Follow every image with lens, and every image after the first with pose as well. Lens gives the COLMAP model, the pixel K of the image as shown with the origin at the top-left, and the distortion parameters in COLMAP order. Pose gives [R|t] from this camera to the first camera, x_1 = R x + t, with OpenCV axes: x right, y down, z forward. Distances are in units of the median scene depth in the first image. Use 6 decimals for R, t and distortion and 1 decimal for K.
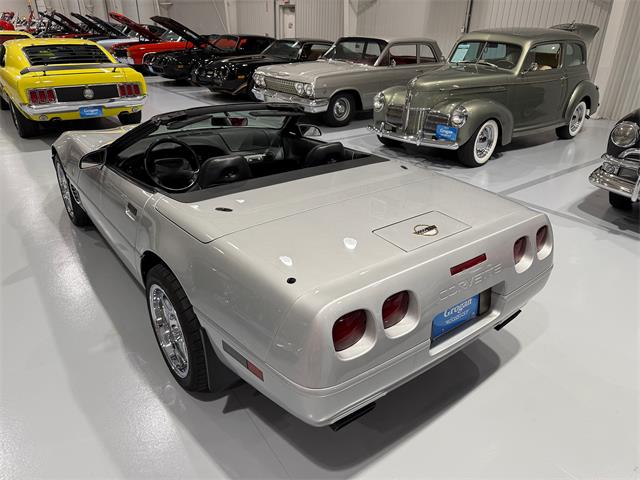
lens RADIAL K [[462.9, 0, 318.8], [0, 462.9, 237.6], [0, 0, 1]] dist [0.027486, -0.039578]
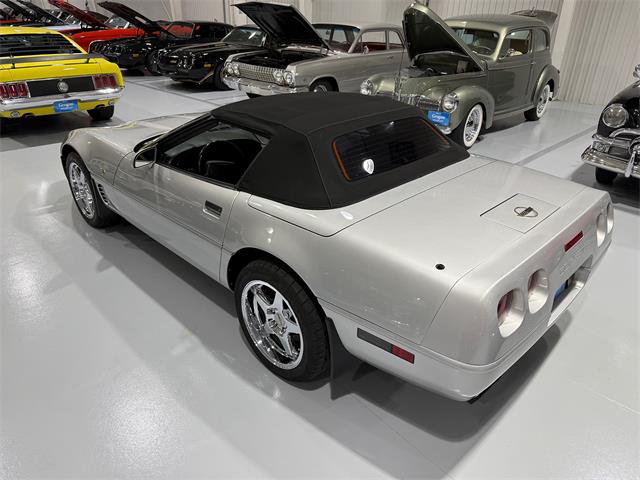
lens RADIAL K [[465.5, 0, 320.0], [0, 465.5, 240.0], [0, 0, 1]] dist [0.004334, -0.005781]
pose [[0.990952, -0.059459, 0.120327, -0.110175], [0.055684, 0.997852, 0.034496, -0.004587], [-0.122120, -0.027484, 0.992135, -0.004060]]
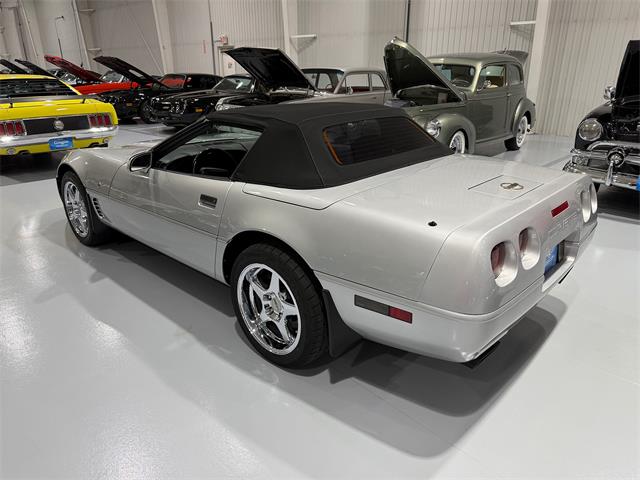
lens RADIAL K [[462.9, 0, 318.8], [0, 462.9, 237.6], [0, 0, 1]] dist [0.027486, -0.039578]
pose [[0.986536, -0.076240, 0.144684, -0.116431], [0.088177, 0.993049, -0.077963, 0.044831], [-0.137734, 0.089671, 0.986402, -0.007126]]
